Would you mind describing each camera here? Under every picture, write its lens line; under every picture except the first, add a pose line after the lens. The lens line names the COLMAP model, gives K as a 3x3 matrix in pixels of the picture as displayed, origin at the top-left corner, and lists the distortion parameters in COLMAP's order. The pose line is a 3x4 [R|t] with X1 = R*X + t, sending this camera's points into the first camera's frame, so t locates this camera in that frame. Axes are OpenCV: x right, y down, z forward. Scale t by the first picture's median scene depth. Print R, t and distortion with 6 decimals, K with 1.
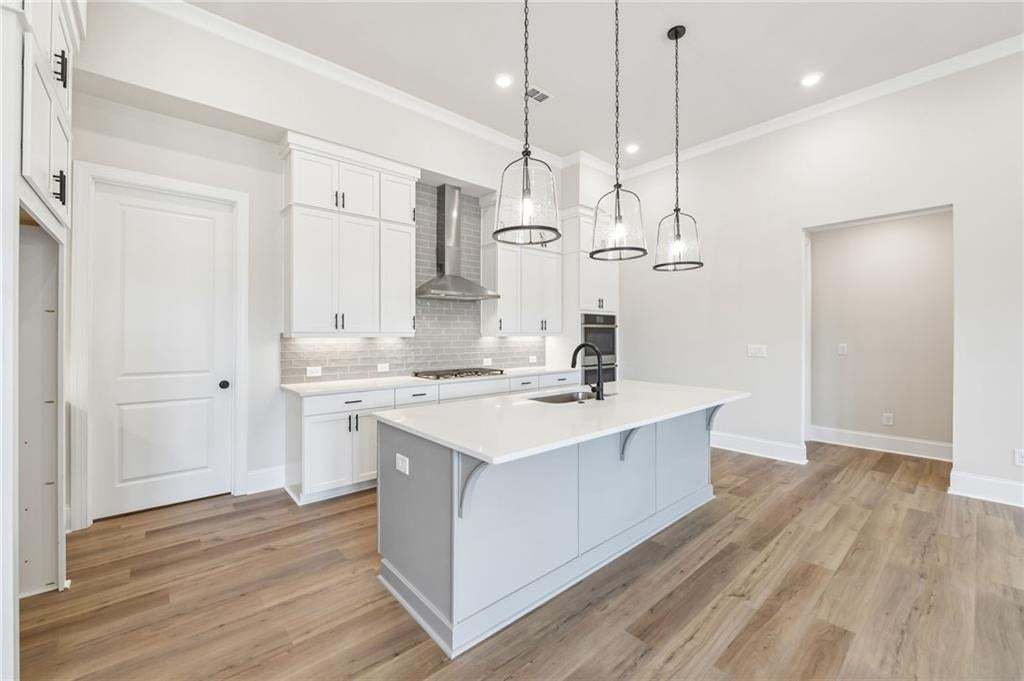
lens RADIAL K [[410.0, 0, 501.2], [0, 410.0, 333.3], [0, 0, 1]] dist [-0.008140, 0.000097]
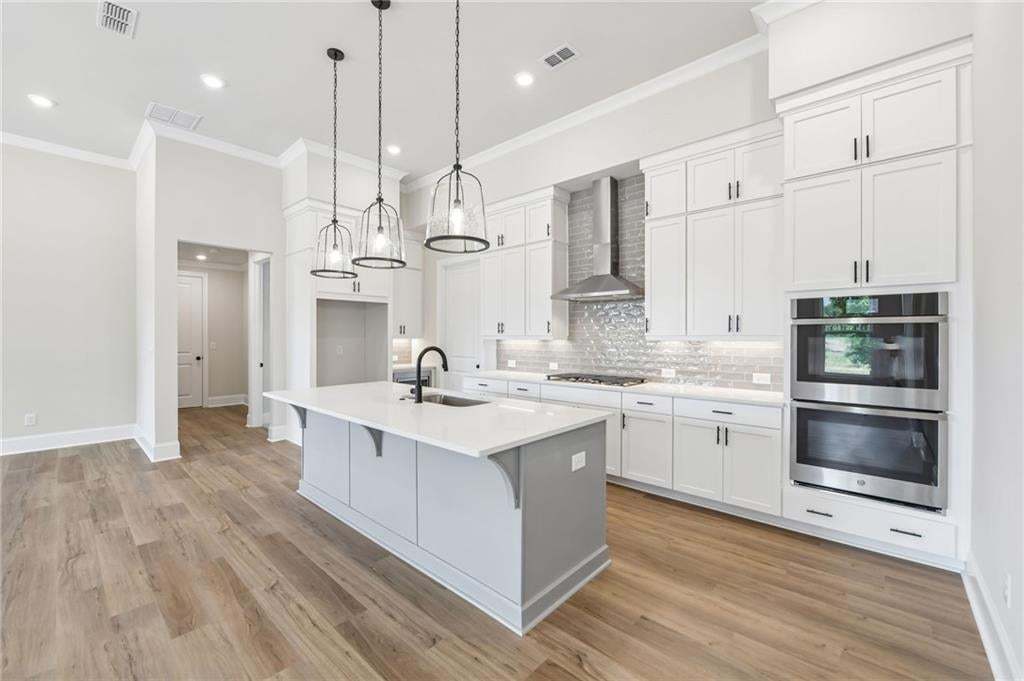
lens RADIAL K [[410.0, 0, 511.2], [0, 410.0, 336.0], [0, 0, 1]] dist [-0.008140, 0.000097]
pose [[0.135481, -0.001750, -0.990778, 0.921149], [-0.000033, 0.999998, -0.001771, 0.000559], [0.990780, 0.000273, 0.135480, 0.789312]]
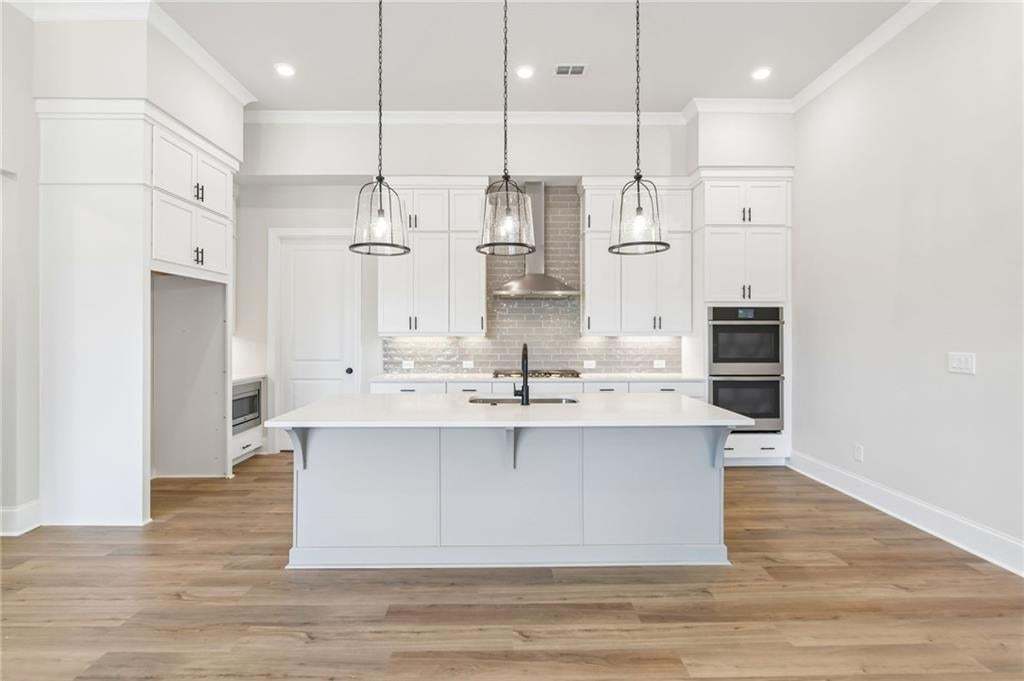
lens RADIAL K [[469.9, 0, 506.7], [0, 469.9, 332.3], [0, 0, 1]] dist [-0.008302, 0.000416]
pose [[0.769238, -0.002019, -0.638959, 0.644790], [0.002168, 0.999997, -0.000550, -0.001058], [0.638959, -0.000962, 0.769241, 0.112298]]
